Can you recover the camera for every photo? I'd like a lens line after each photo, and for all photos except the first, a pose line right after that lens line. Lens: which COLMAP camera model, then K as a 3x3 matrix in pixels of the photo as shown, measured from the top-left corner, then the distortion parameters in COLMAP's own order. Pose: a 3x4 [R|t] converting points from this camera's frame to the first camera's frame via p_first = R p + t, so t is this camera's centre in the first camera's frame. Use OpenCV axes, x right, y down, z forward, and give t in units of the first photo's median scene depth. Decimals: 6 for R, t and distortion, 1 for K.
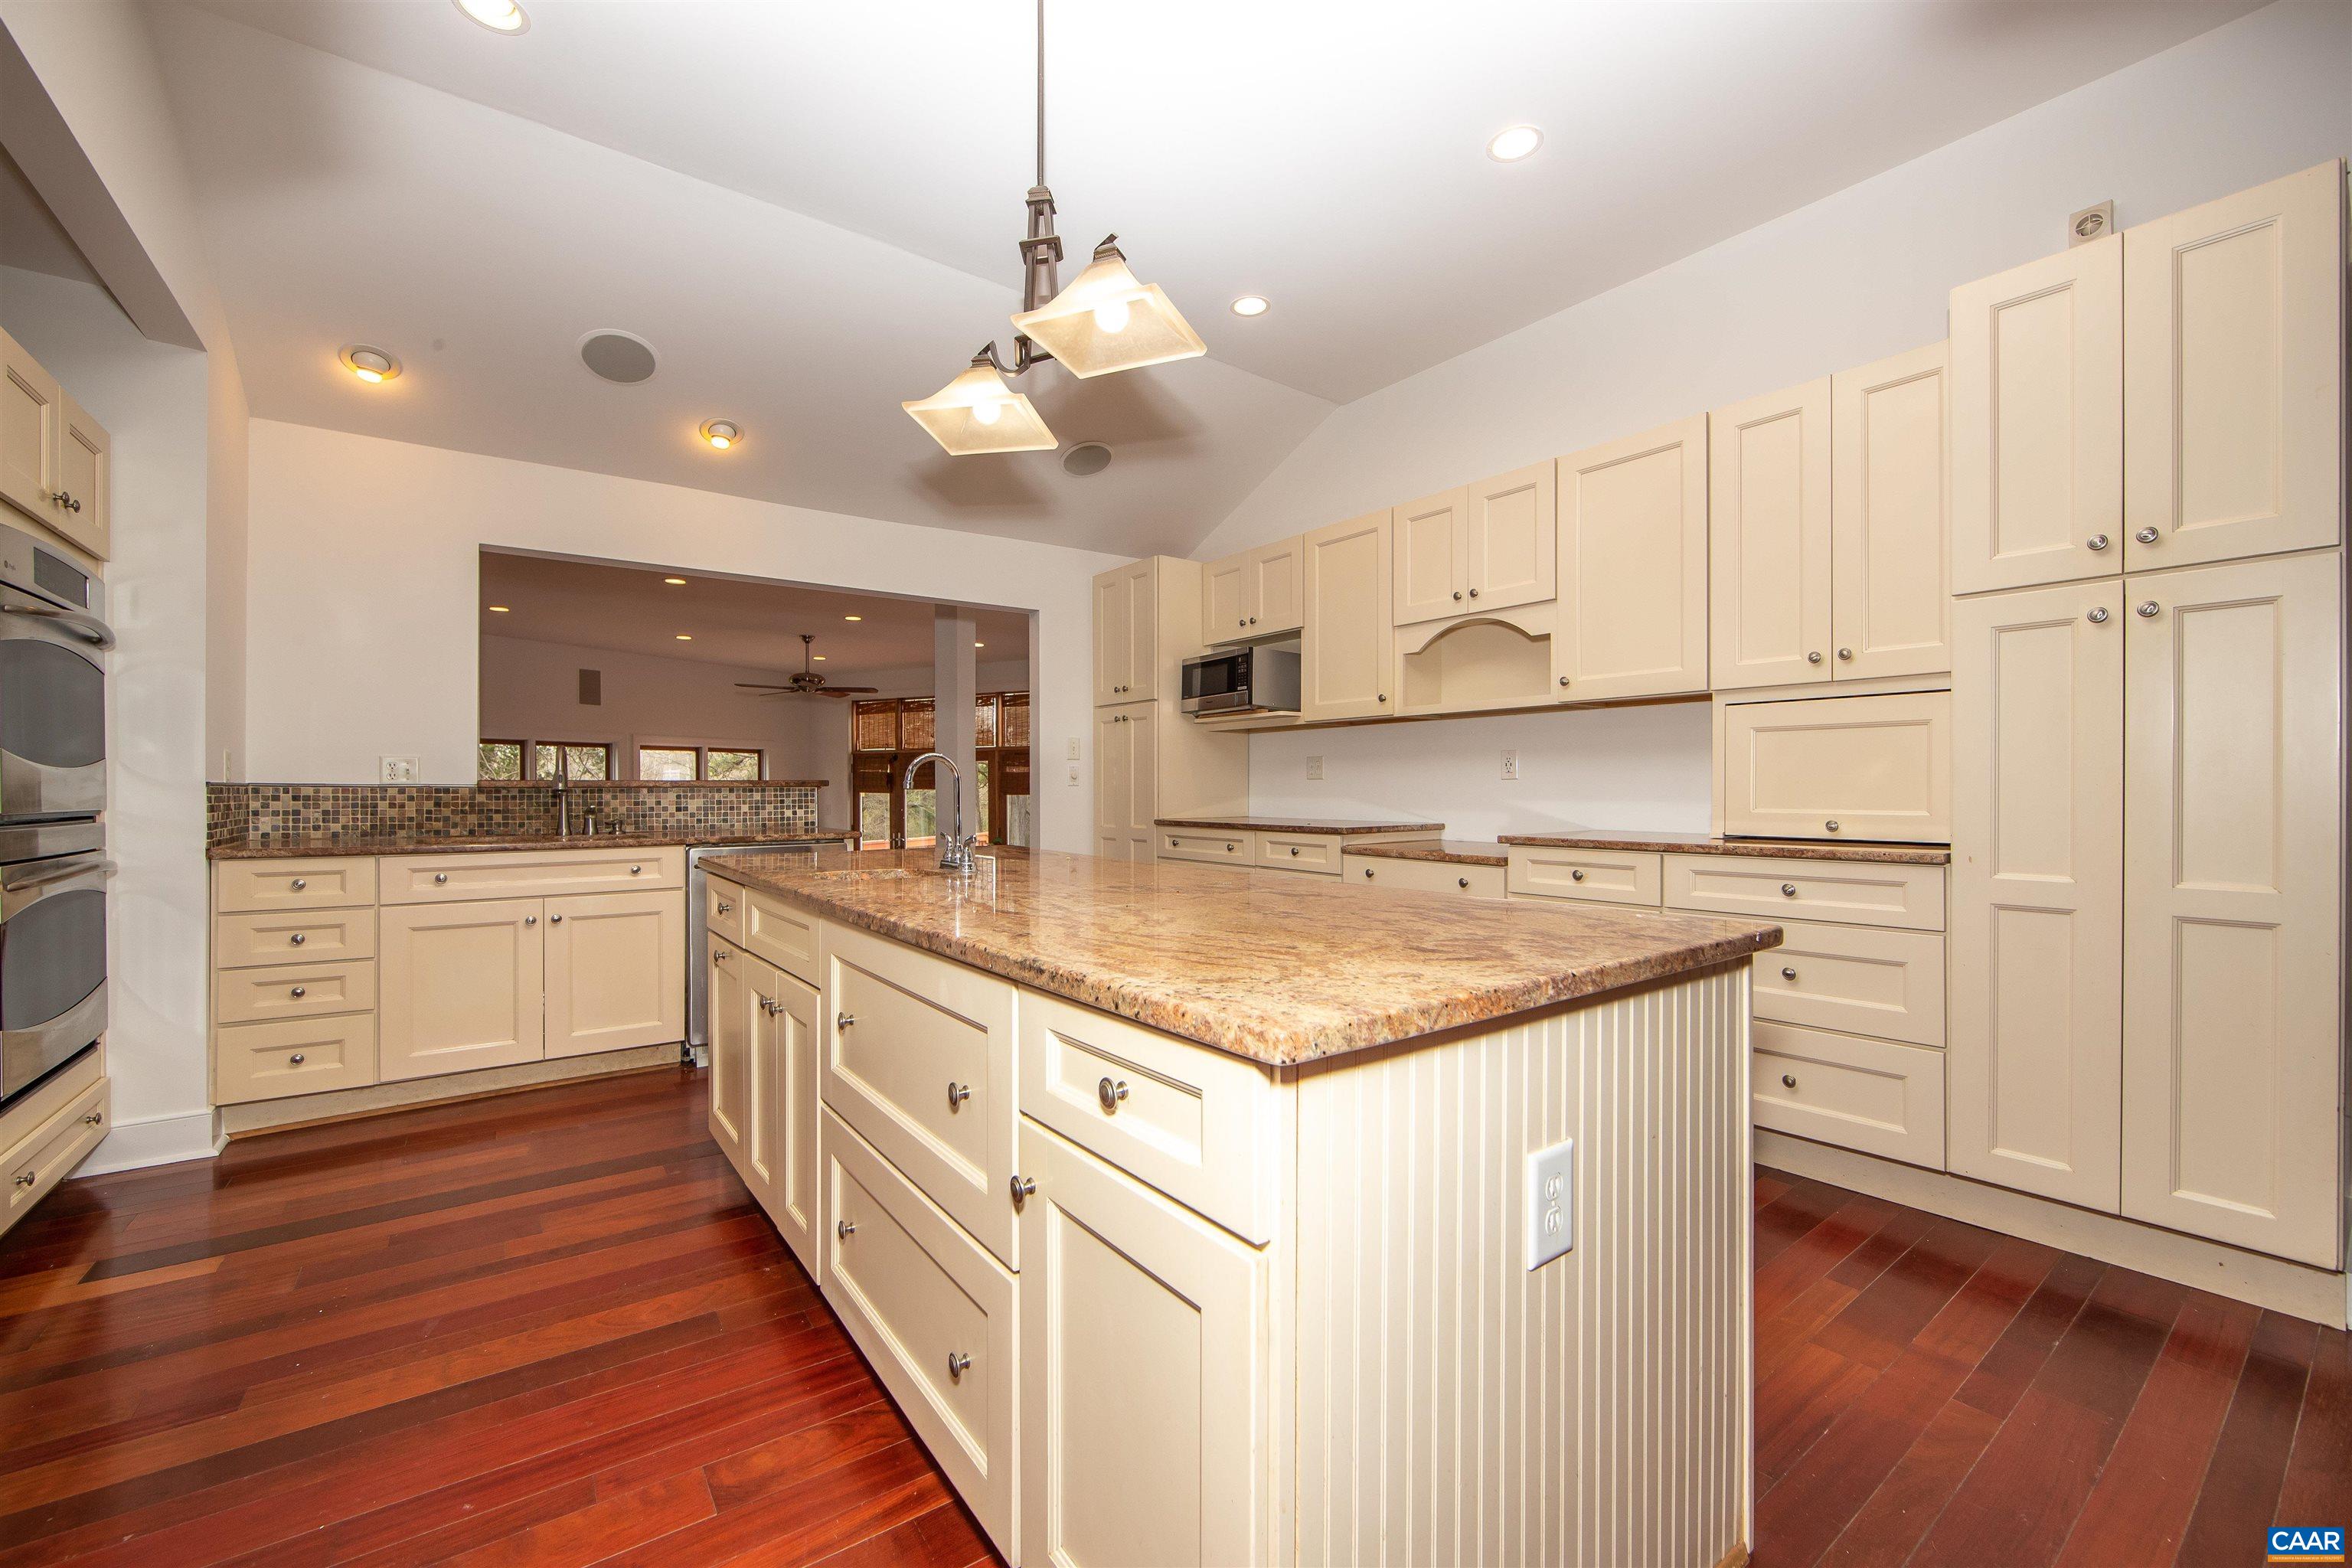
lens RADIAL K [[932.8, 0, 1156.3], [0, 932.8, 790.6], [0, 0, 1]] dist [-0.014834, 0.003742]
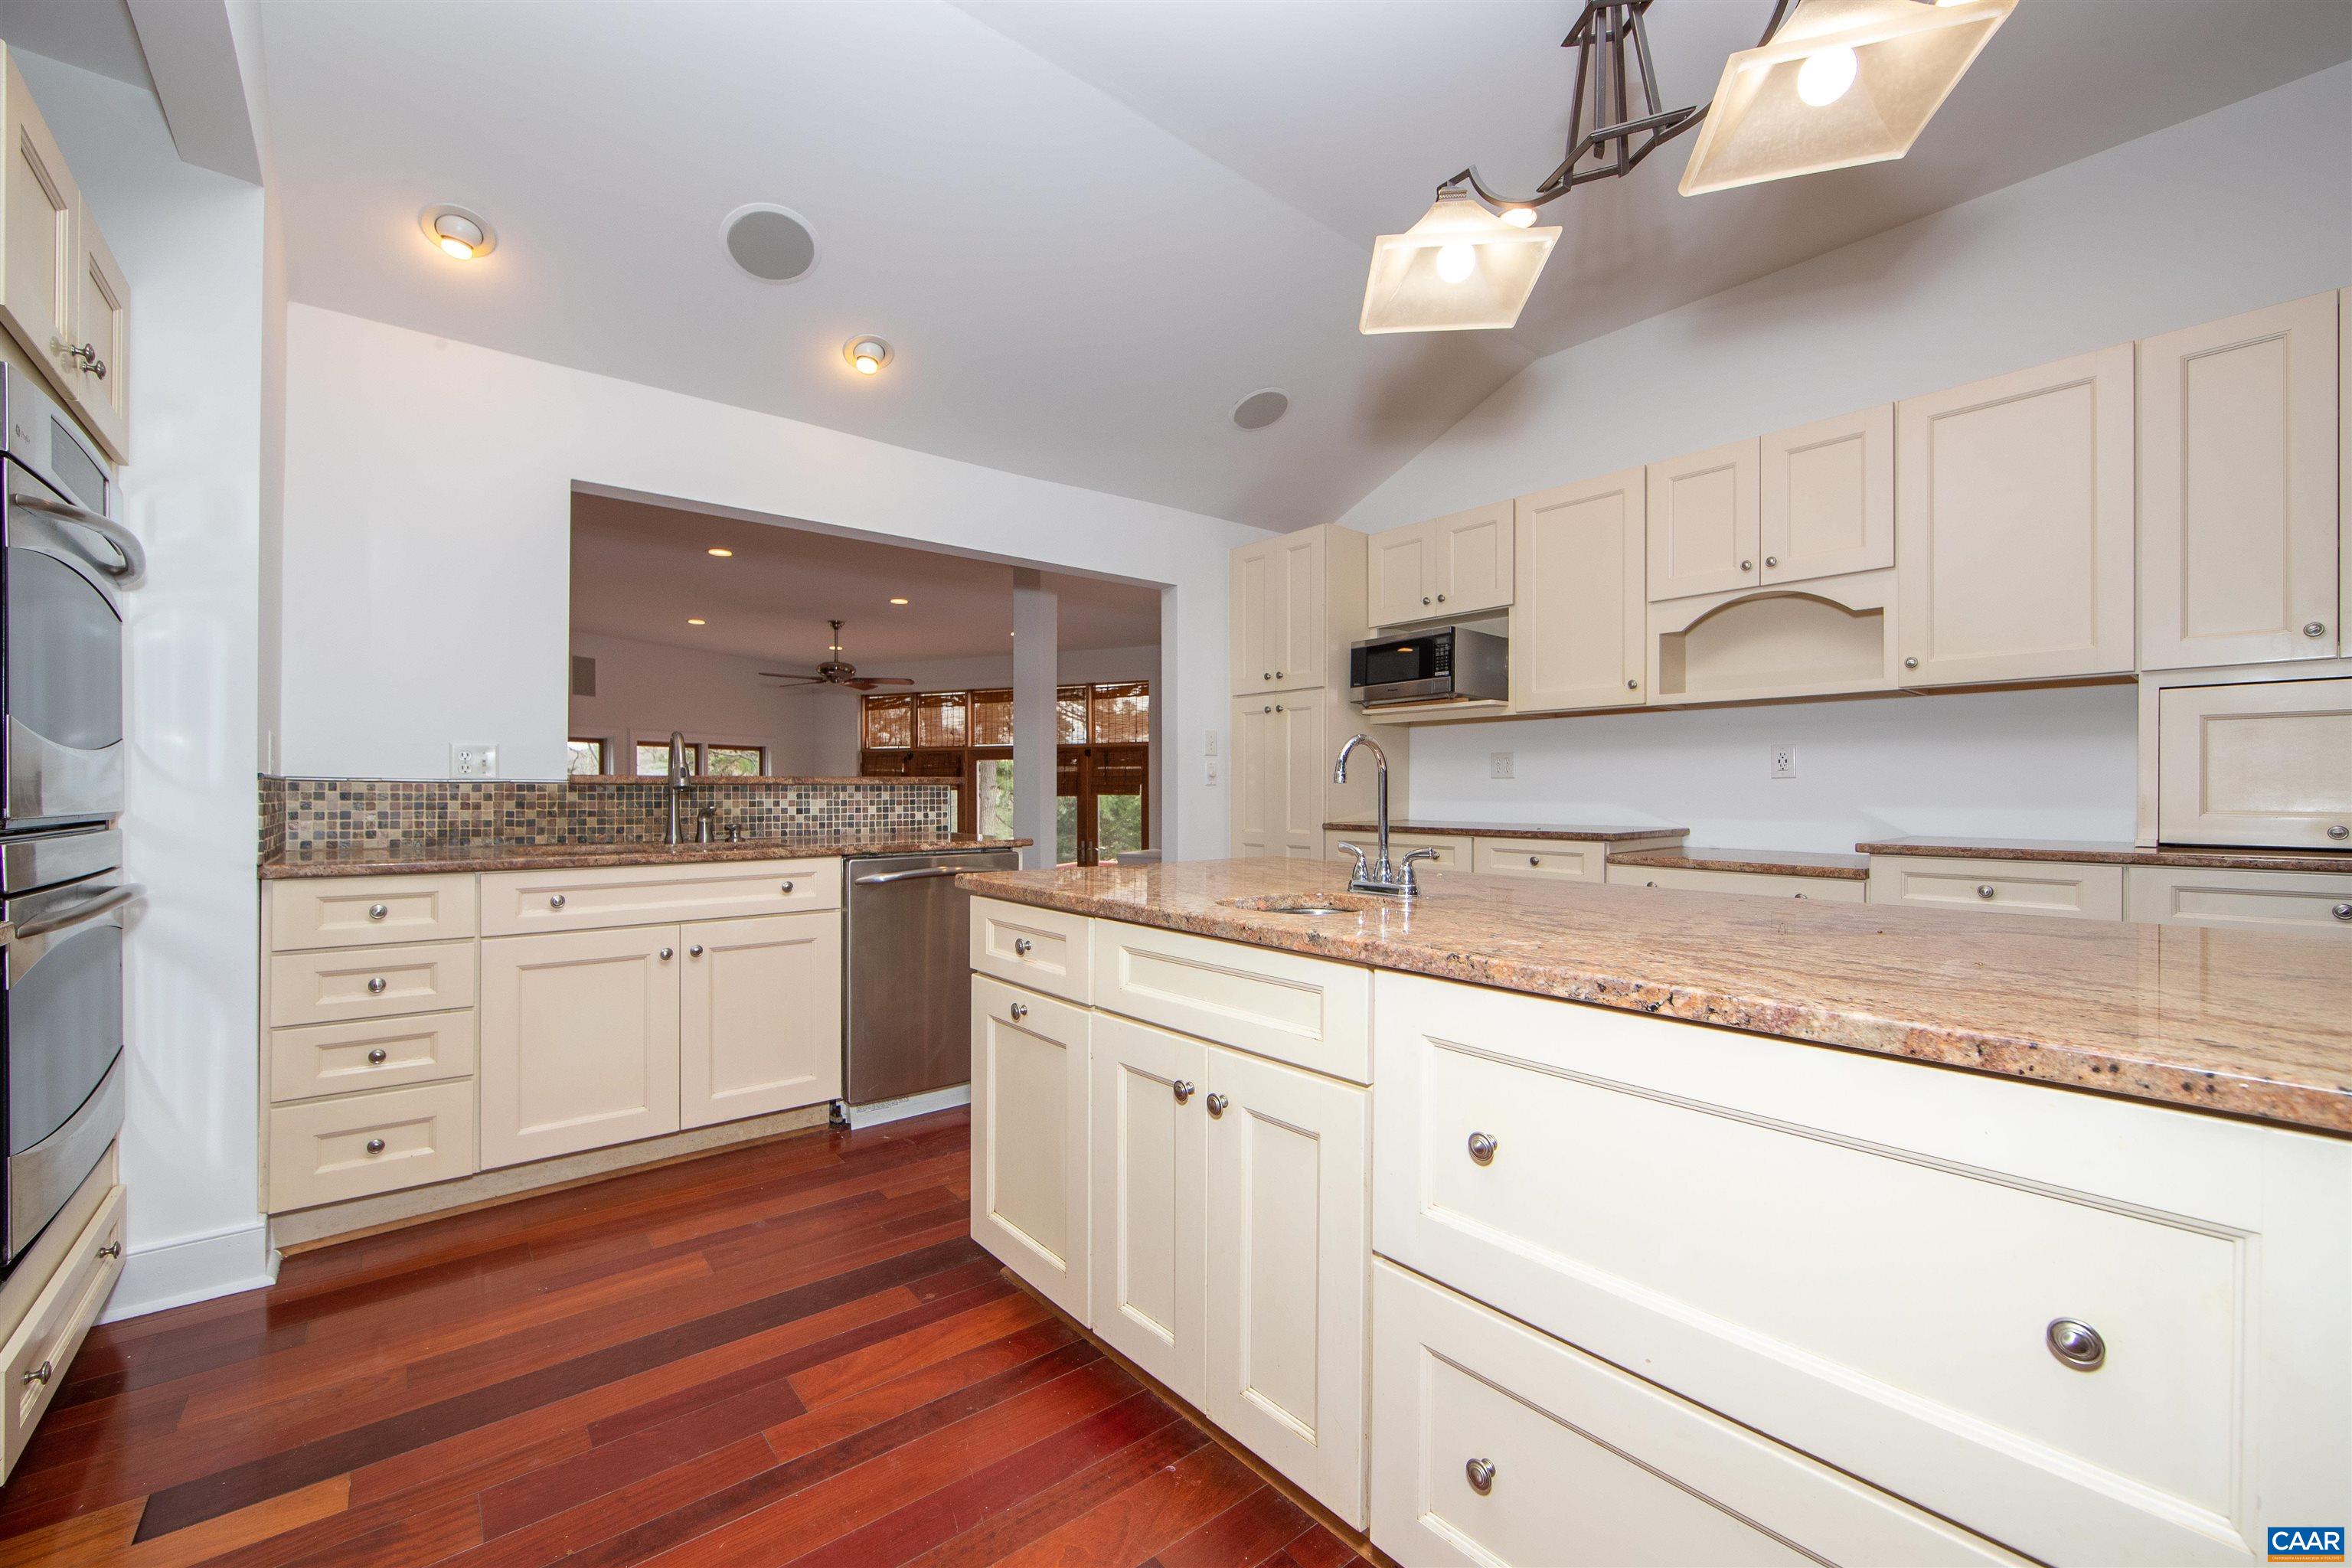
lens RADIAL K [[932.8, 0, 1162.2], [0, 932.8, 791.3], [0, 0, 1]] dist [-0.014834, 0.003742]
pose [[0.998424, 0.002116, 0.056088, -0.287197], [-0.002033, 0.999997, -0.001543, 0.003483], [-0.056091, 0.001426, 0.998425, 0.184468]]
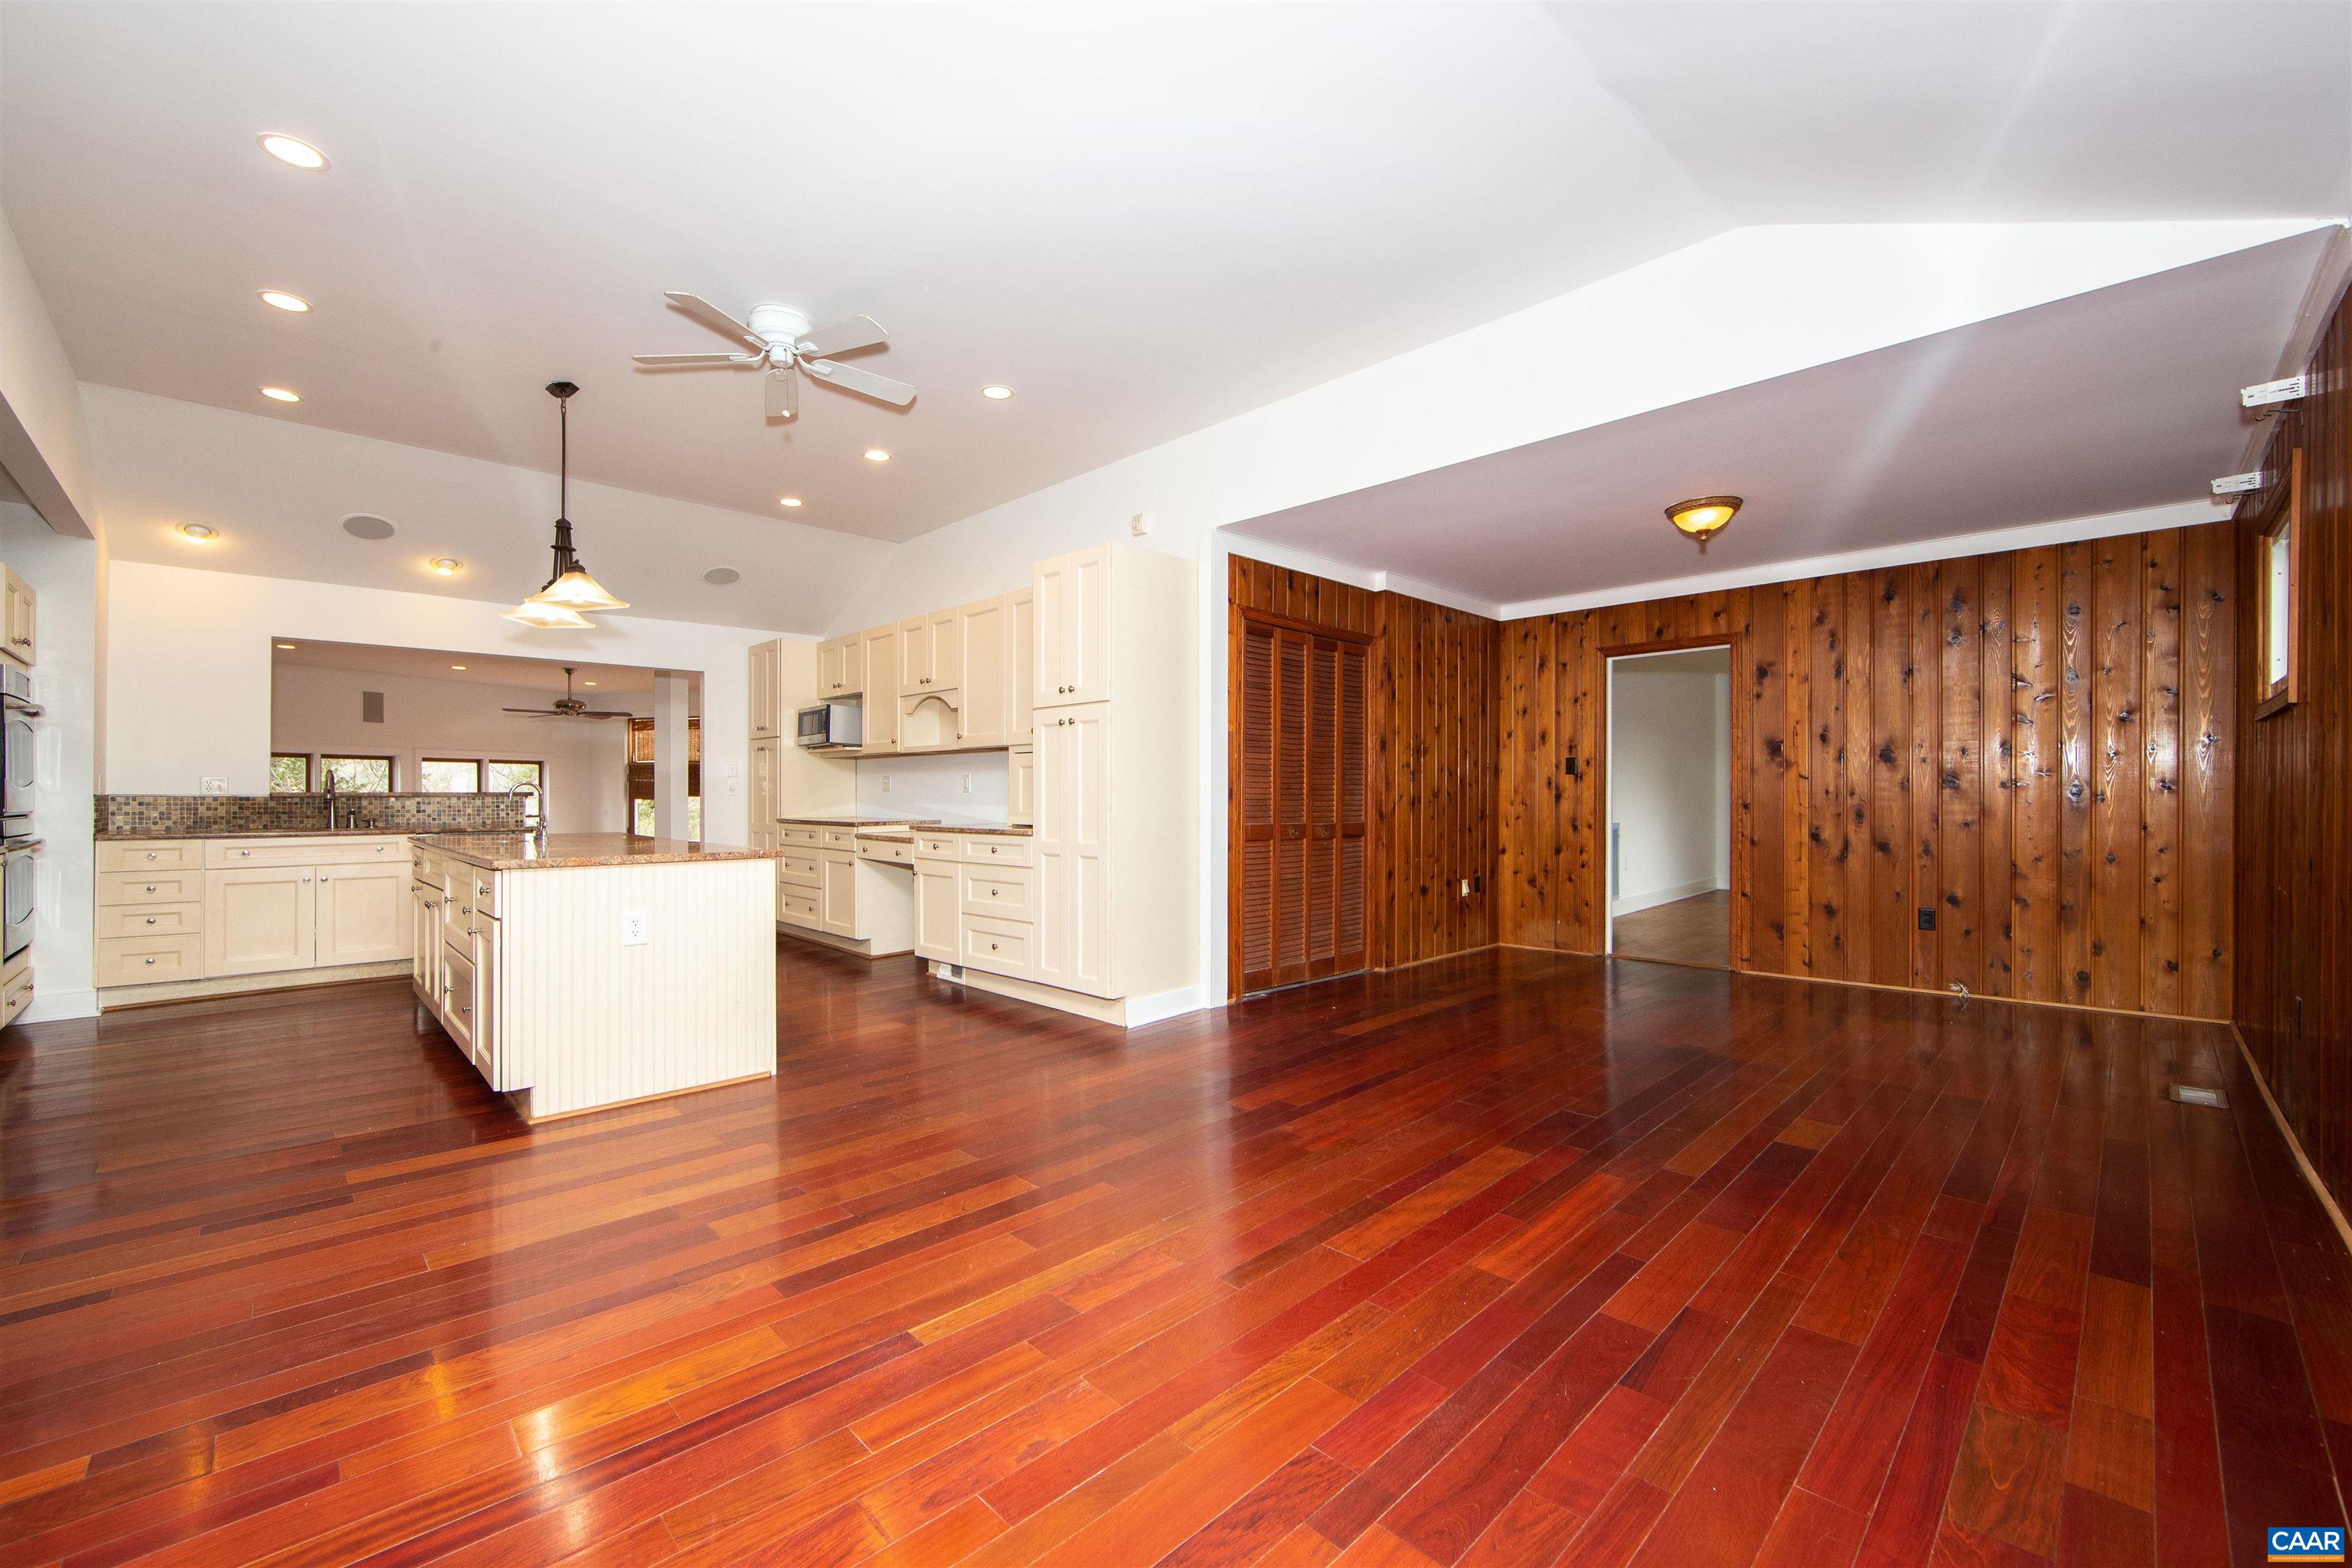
lens RADIAL K [[932.8, 0, 1133.3], [0, 932.8, 793.3], [0, 0, 1]] dist [-0.014834, 0.003742]
pose [[0.992142, 0.001068, 0.125111, 0.527533], [-0.000592, 0.999992, -0.003843, -0.005040], [-0.125114, 0.003738, 0.992135, -0.742402]]
